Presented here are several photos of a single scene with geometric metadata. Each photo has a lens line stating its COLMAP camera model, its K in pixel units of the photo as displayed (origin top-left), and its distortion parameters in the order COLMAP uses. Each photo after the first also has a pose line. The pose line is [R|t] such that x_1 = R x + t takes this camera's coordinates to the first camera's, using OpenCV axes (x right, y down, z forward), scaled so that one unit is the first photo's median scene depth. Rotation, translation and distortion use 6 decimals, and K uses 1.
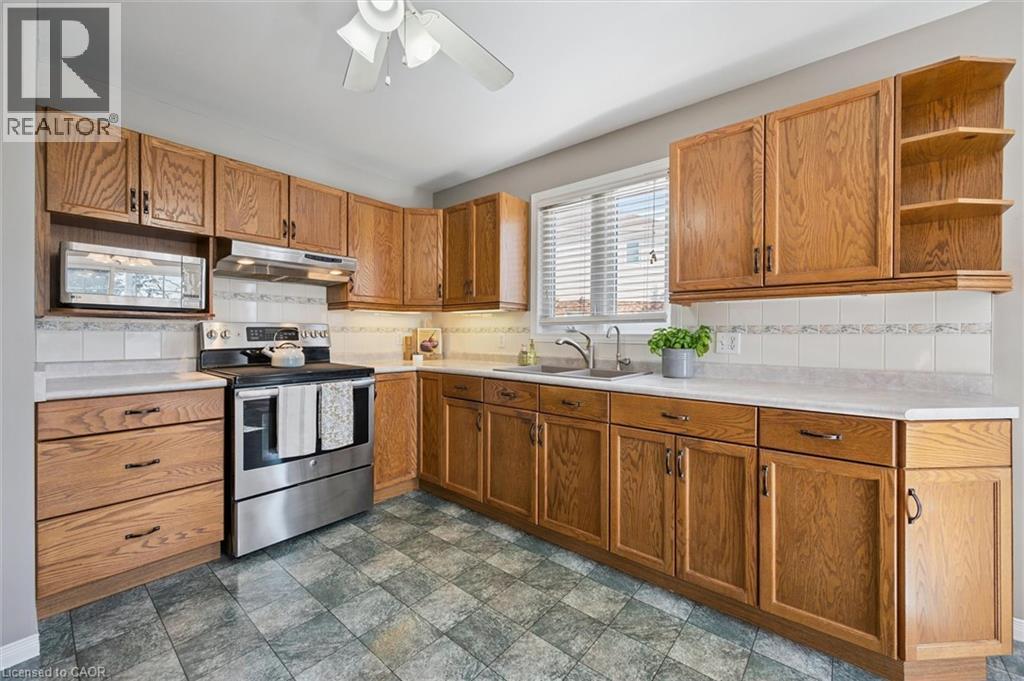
lens RADIAL K [[407.4, 0, 518.5], [0, 407.4, 336.8], [0, 0, 1]] dist [-0.005173, 0.000383]
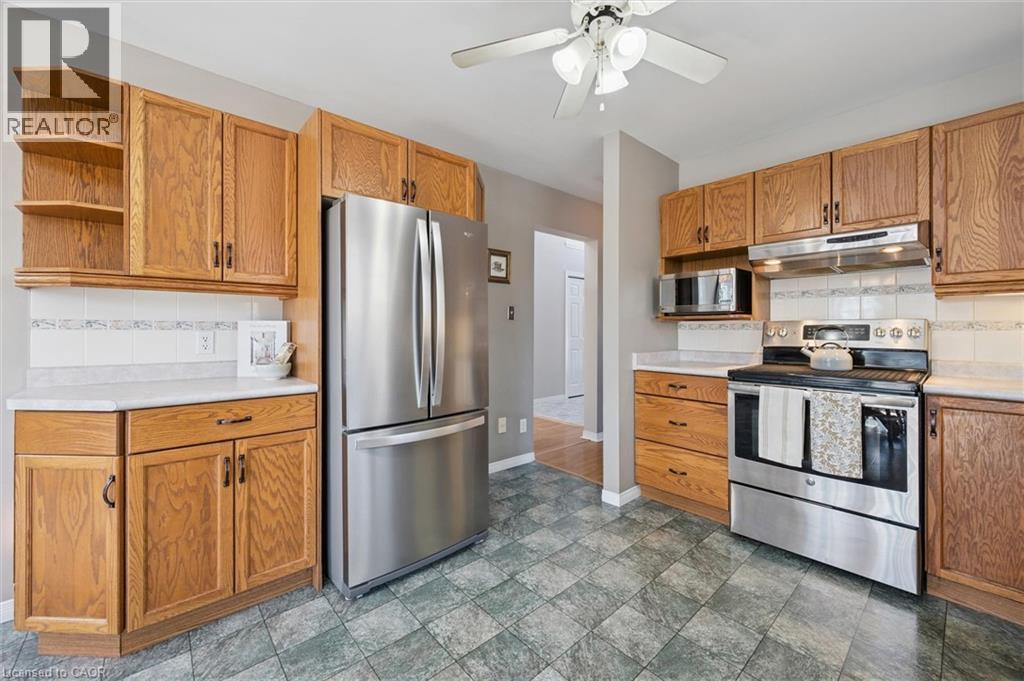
lens RADIAL K [[407.4, 0, 523.1], [0, 407.4, 334.7], [0, 0, 1]] dist [-0.005173, 0.000383]
pose [[-0.143341, 0.006319, -0.989653, 0.512804], [-0.009484, 0.999925, 0.007759, -0.003676], [0.989628, 0.010498, -0.143270, 0.604259]]
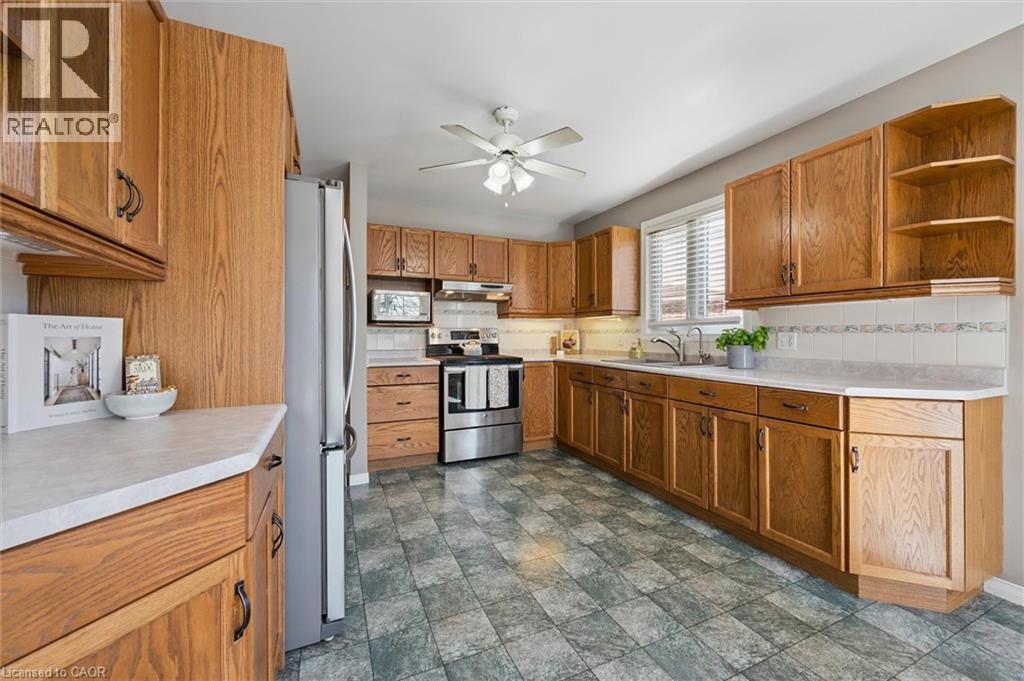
lens RADIAL K [[407.4, 0, 518.2], [0, 407.4, 341.2], [0, 0, 1]] dist [-0.005173, 0.000383]
pose [[0.904522, 0.001365, -0.426424, 0.349622], [0.002217, 0.999966, 0.007902, 0.005521], [0.426421, -0.008093, 0.904489, -0.464960]]
